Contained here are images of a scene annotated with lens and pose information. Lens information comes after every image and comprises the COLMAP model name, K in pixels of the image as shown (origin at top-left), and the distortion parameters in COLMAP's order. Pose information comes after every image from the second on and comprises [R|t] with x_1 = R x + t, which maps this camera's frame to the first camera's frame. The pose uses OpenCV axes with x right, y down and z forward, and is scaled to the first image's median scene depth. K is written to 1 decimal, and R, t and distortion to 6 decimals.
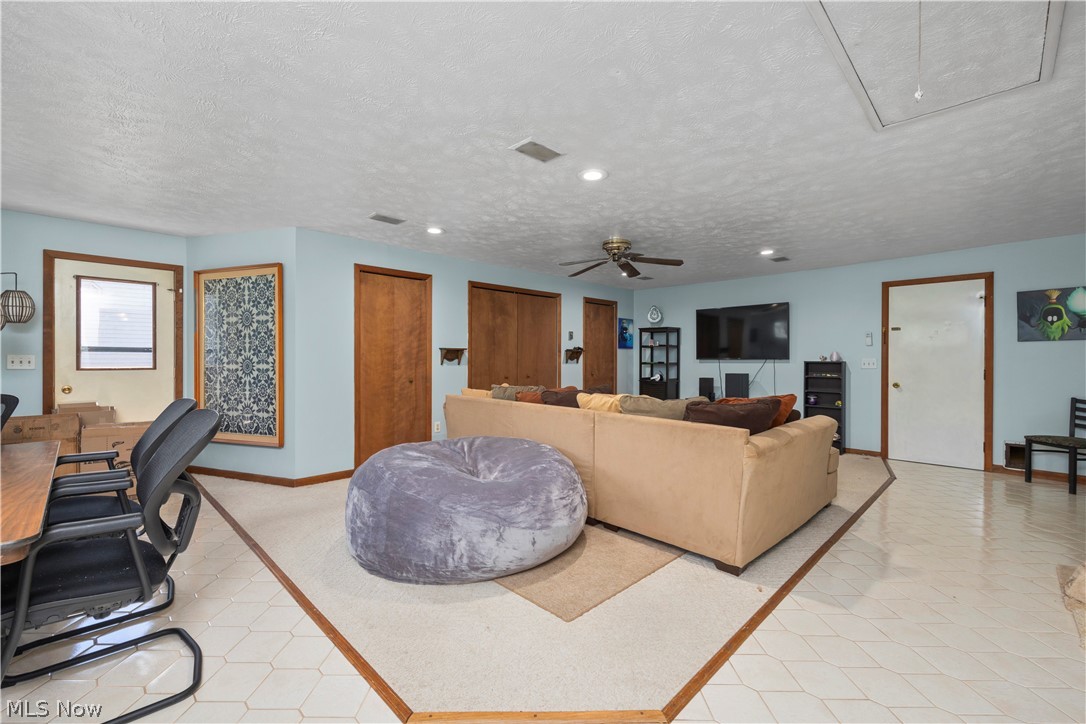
lens RADIAL K [[456.0, 0, 544.5], [0, 456.0, 360.8], [0, 0, 1]] dist [-0.000192, 0.000509]
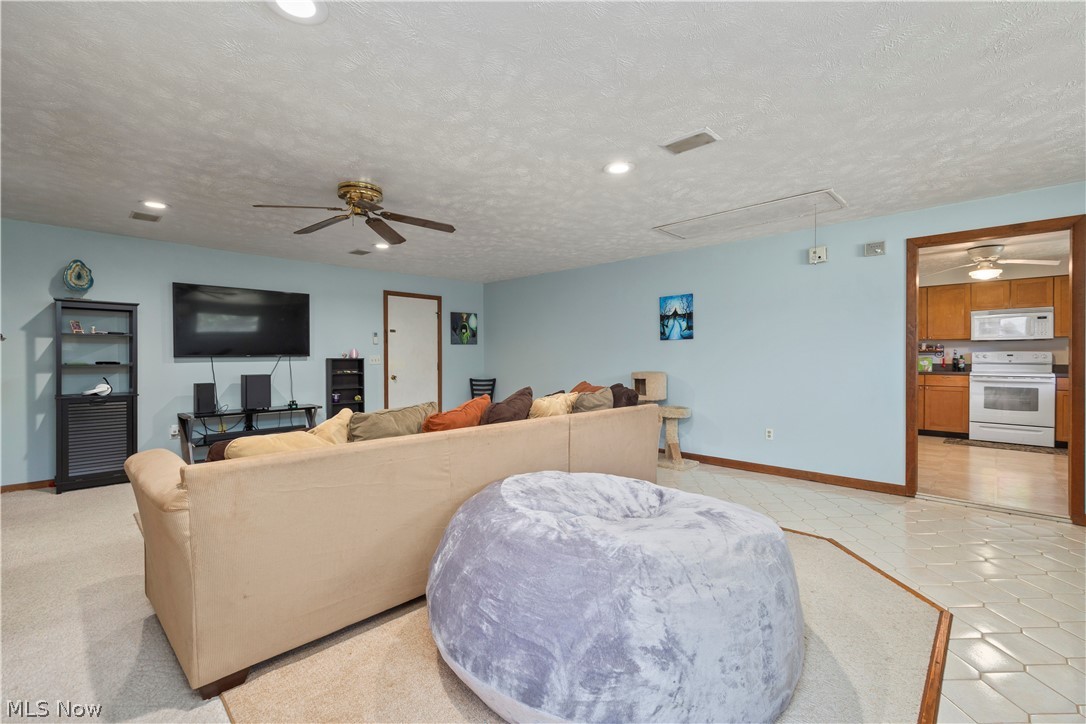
lens RADIAL K [[456.0, 0, 544.1], [0, 456.0, 361.2], [0, 0, 1]] dist [-0.000192, 0.000509]
pose [[-0.015169, -0.016929, 0.999742, -0.427842], [0.002781, 0.999852, 0.016973, -0.009047], [-0.999881, 0.003038, -0.015119, 0.602446]]
